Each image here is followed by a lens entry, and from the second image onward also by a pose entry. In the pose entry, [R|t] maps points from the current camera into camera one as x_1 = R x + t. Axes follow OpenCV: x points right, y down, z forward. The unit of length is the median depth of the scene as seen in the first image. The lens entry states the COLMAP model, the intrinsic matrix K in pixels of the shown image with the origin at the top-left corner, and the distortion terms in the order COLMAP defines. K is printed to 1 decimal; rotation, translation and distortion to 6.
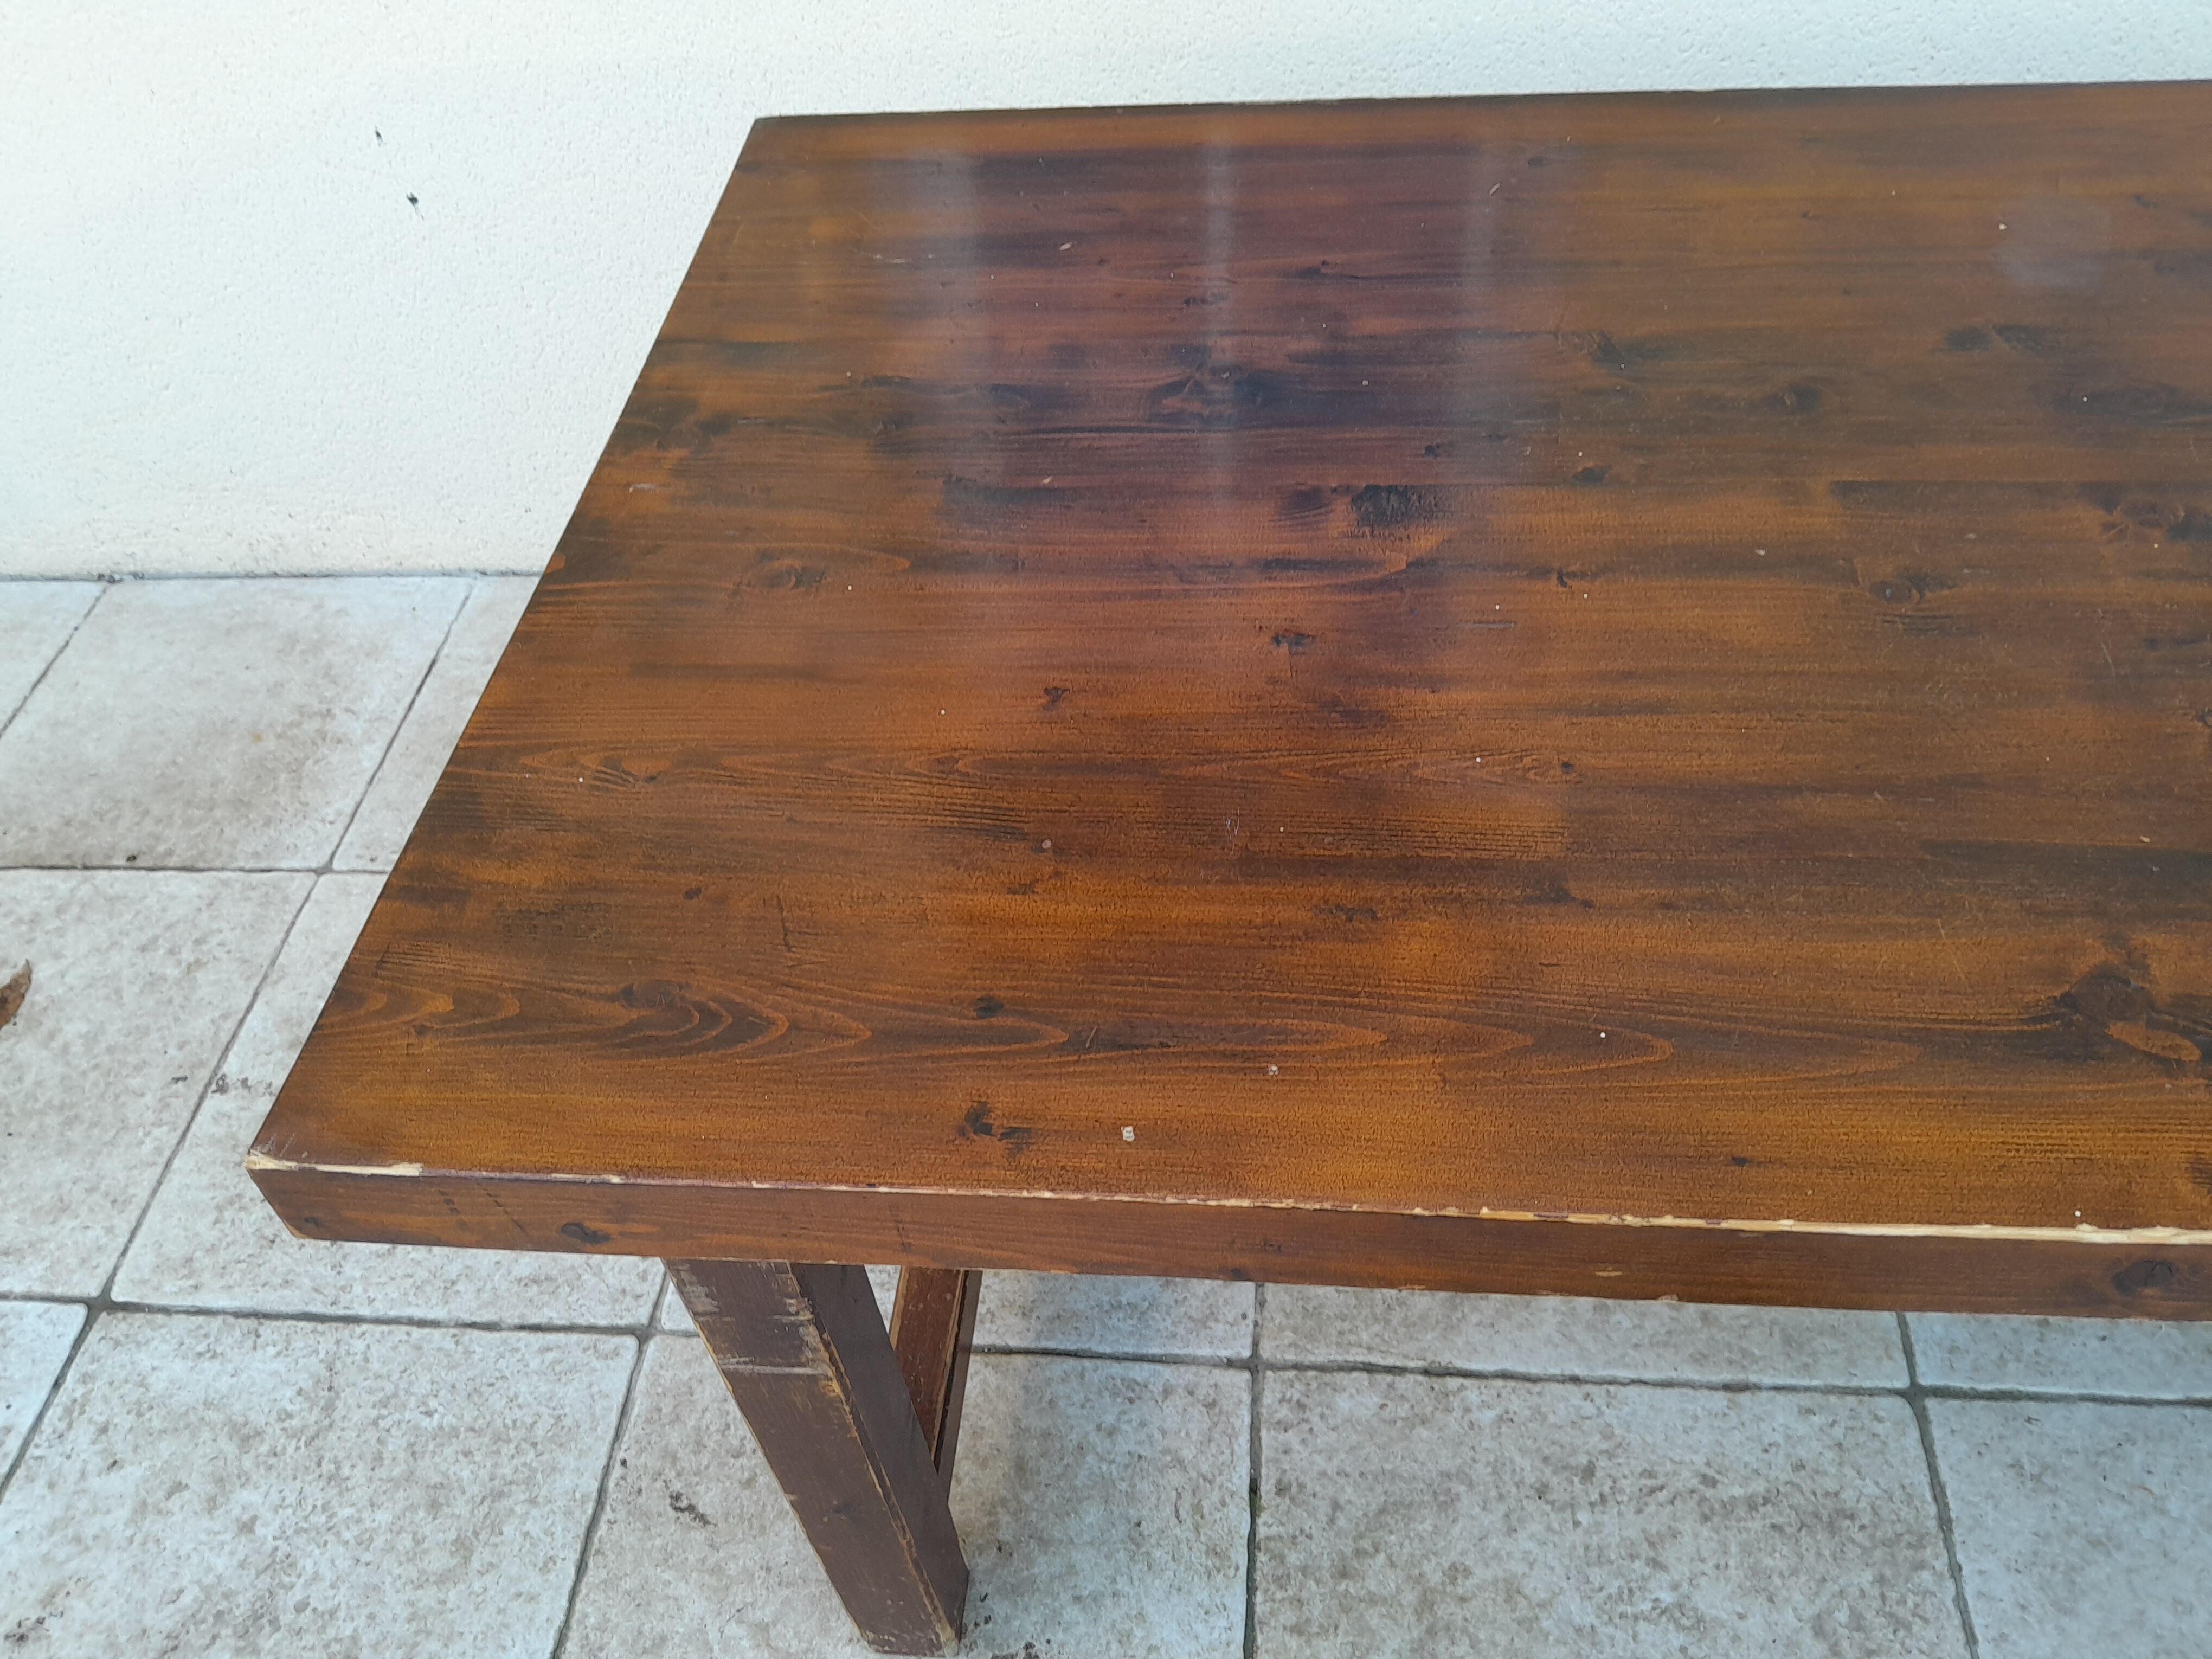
lens RADIAL K [[1713.6, 0, 1106.0], [0, 1713.6, 829.5], [0, 0, 1]] dist [0.019436, -0.066393]
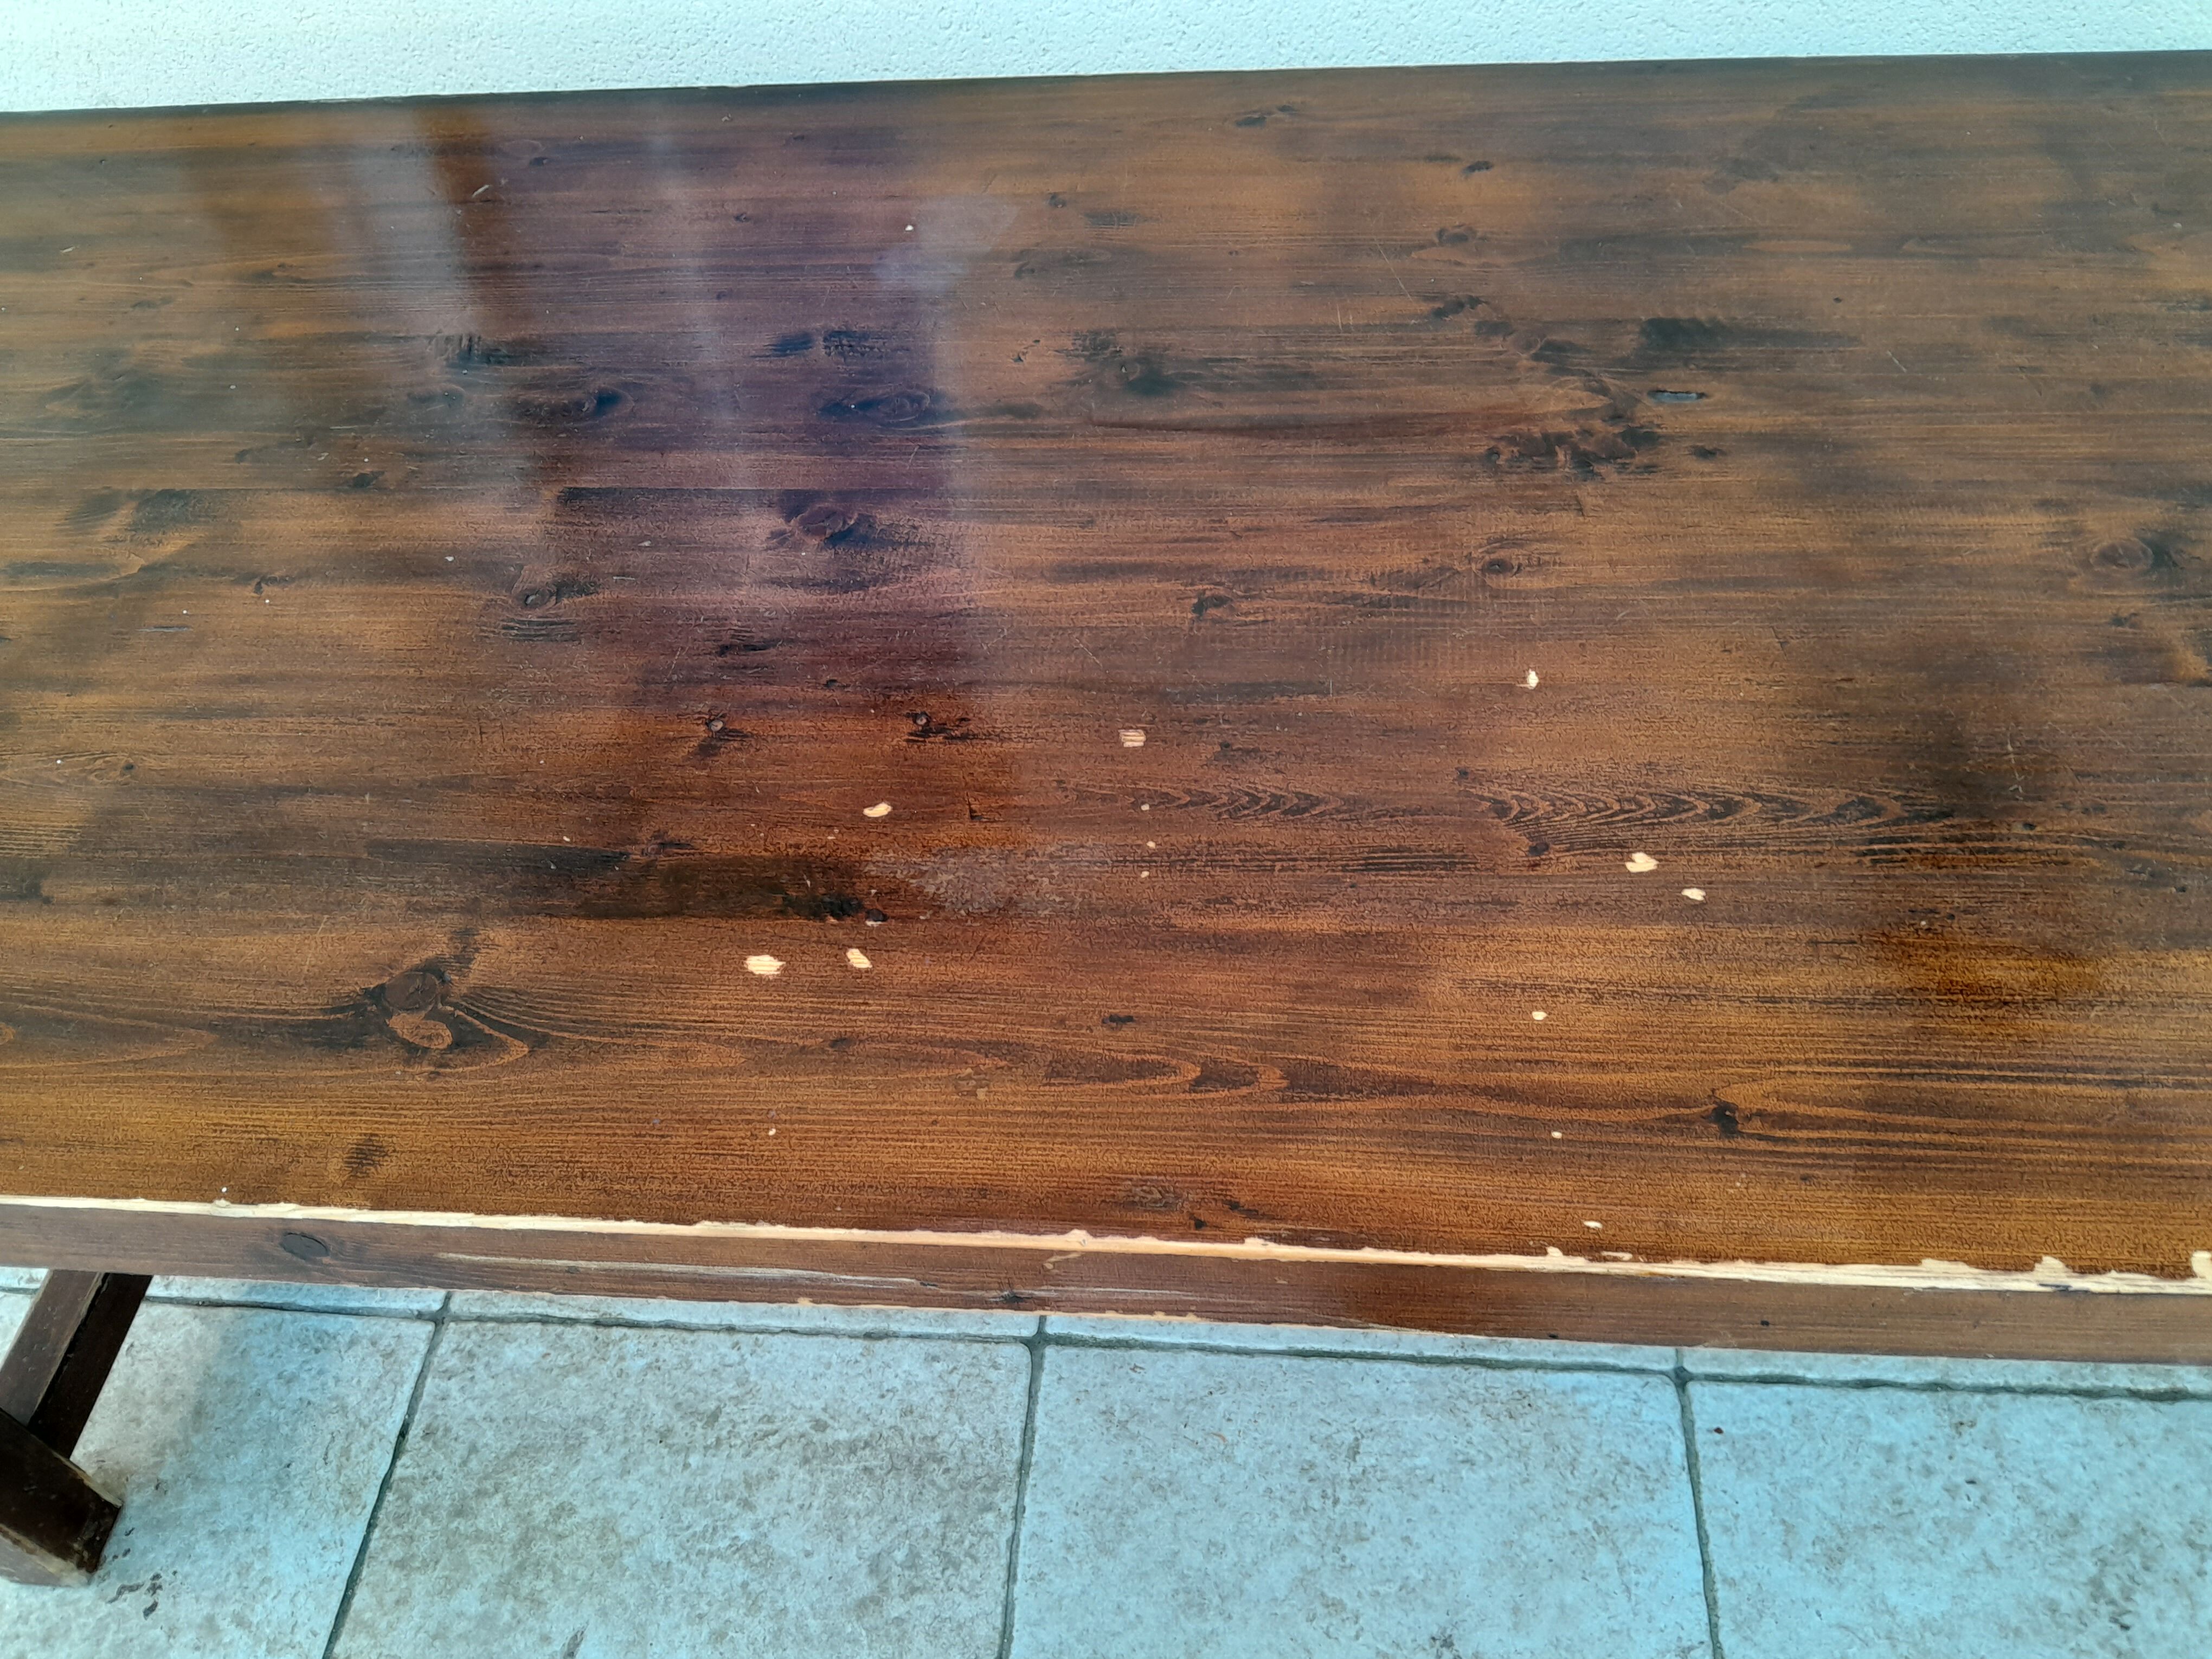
lens RADIAL K [[1713.6, 0, 1106.0], [0, 1713.6, 829.5], [0, 0, 1]] dist [0.019436, -0.066393]
pose [[0.999538, -0.013013, -0.027453, 0.553769], [0.013588, 0.999690, 0.020864, -0.001606], [0.027173, -0.021227, 0.999405, -0.030100]]
